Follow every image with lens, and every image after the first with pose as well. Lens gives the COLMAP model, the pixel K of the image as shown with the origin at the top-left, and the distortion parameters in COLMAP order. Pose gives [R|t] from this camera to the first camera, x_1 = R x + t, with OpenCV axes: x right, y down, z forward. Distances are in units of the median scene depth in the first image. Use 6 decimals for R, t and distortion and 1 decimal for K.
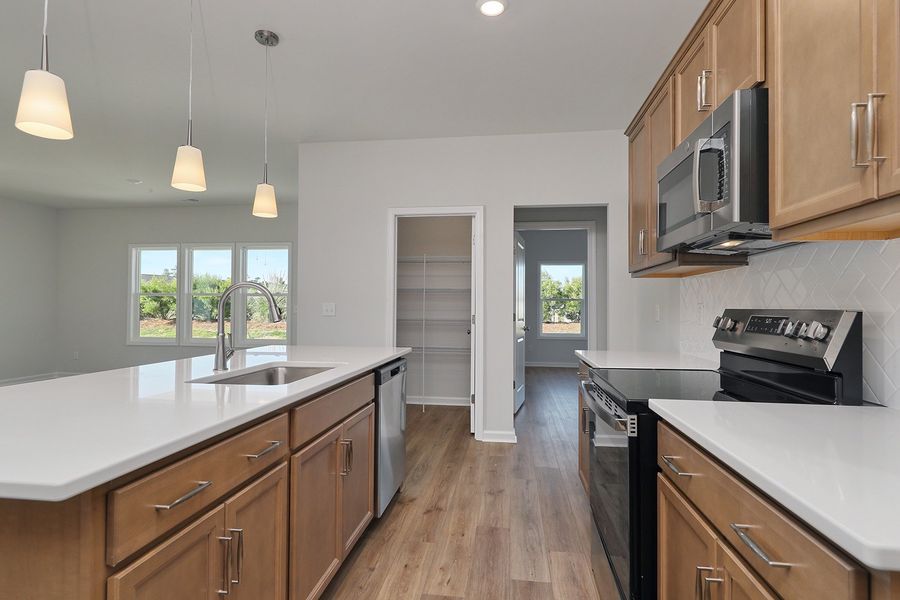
lens RADIAL K [[460.9, 0, 450.0], [0, 460.9, 300.0], [0, 0, 1]] dist [0.001436, 0.000147]
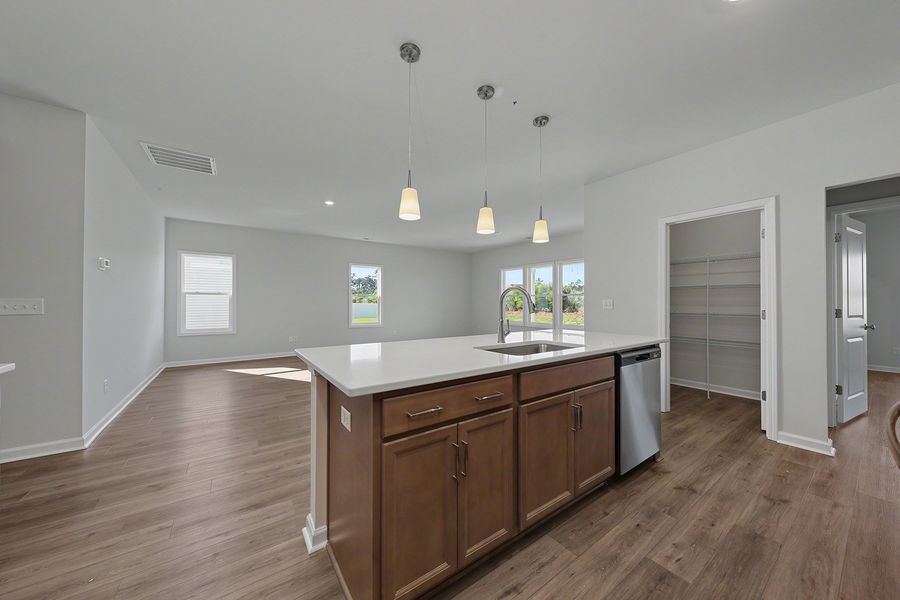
lens RADIAL K [[310.6, 0, 450.0], [0, 310.6, 300.0], [0, 0, 1]] dist [0.000858, 0.000190]
pose [[0.684154, -0.010327, -0.729264, 0.124926], [0.014640, 0.999893, -0.000425, 0.001915], [0.729190, -0.010385, 0.684232, 0.098413]]
